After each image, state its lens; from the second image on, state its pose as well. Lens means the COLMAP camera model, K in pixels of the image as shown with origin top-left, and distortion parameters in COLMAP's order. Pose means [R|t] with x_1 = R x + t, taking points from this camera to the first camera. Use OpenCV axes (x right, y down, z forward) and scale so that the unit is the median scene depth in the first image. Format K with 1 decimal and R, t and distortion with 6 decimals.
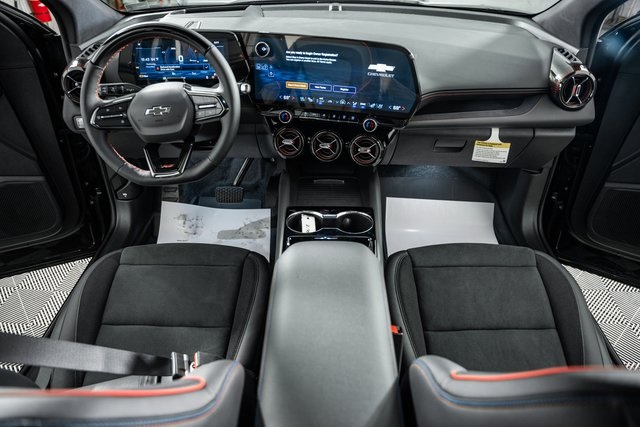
lens RADIAL K [[443.2, 0, 309.7], [0, 443.2, 213.4], [0, 0, 1]] dist [-0.147133, 0.091914]
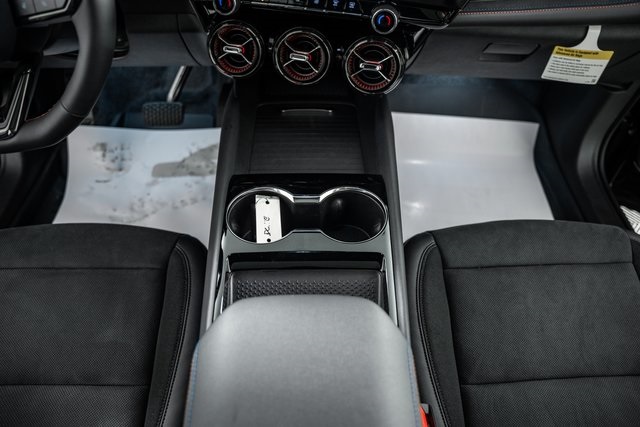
lens RADIAL K [[443.2, 0, 309.7], [0, 443.2, 213.4], [0, 0, 1]] dist [-0.147133, 0.091914]
pose [[0.999018, -0.015470, 0.041523, 0.021895], [0.003081, 0.959059, 0.283189, -0.120049], [-0.044204, -0.282783, 0.958165, 0.425643]]
